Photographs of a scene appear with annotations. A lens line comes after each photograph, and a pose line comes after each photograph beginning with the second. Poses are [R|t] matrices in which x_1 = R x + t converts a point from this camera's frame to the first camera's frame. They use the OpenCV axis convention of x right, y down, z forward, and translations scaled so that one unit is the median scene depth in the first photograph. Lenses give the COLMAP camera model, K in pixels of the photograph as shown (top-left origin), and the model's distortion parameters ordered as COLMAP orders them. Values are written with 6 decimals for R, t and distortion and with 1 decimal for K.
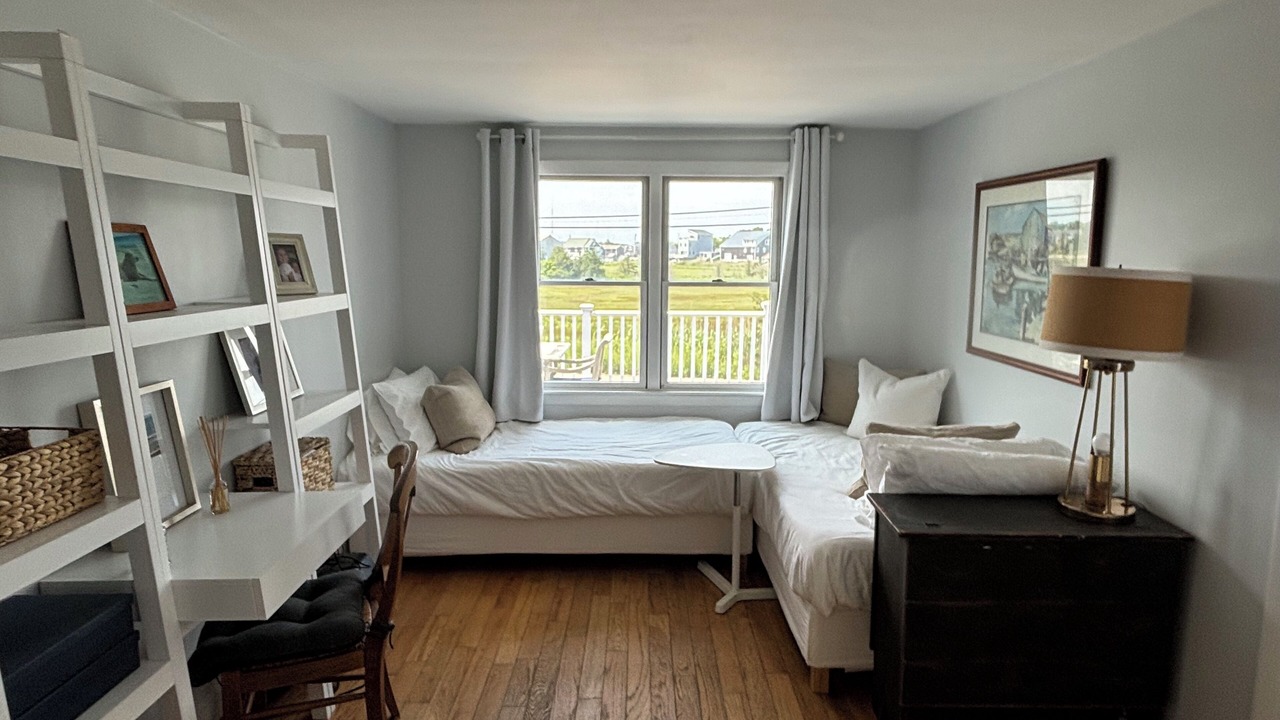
lens RADIAL K [[703.1, 0, 641.7], [0, 703.1, 364.4], [0, 0, 1]] dist [0.008517, -0.007574]
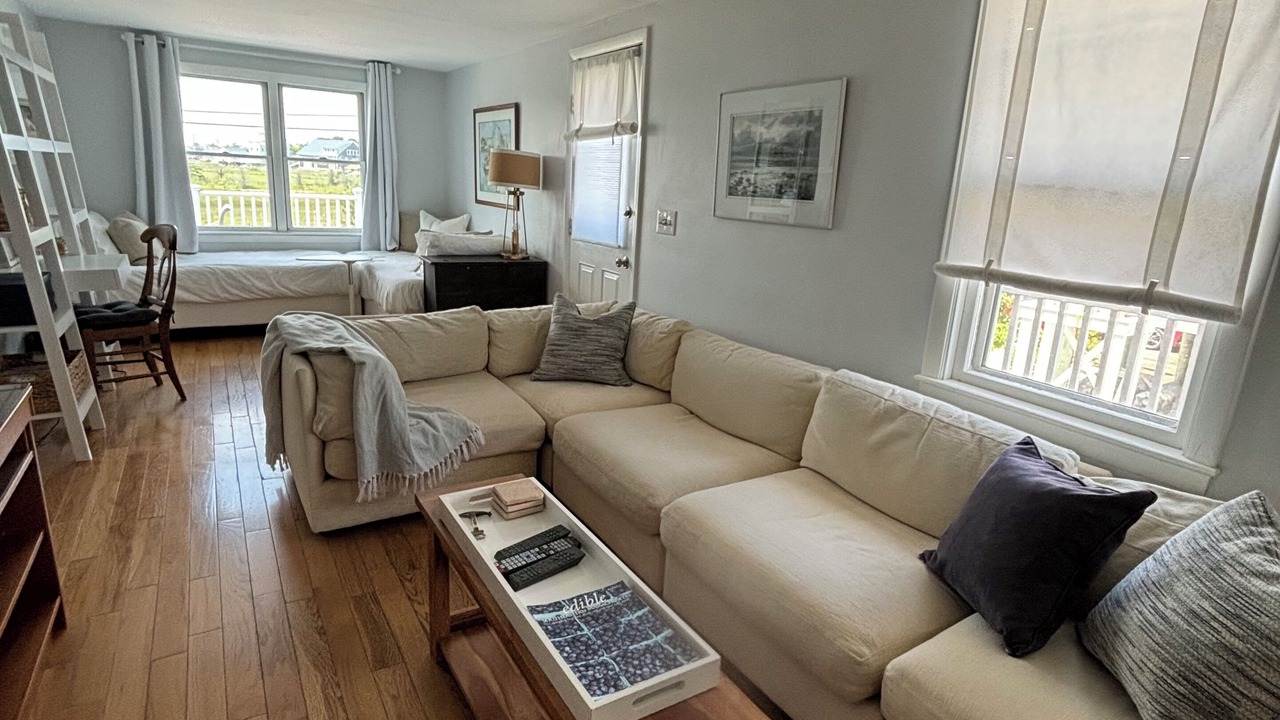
lens RADIAL K [[703.1, 0, 640.3], [0, 703.1, 364.1], [0, 0, 1]] dist [0.008517, -0.007574]
pose [[0.849064, -0.090763, 0.520436, -0.150974], [0.033693, 0.992429, 0.118109, 0.174001], [-0.527215, -0.082747, 0.845693, -0.725551]]
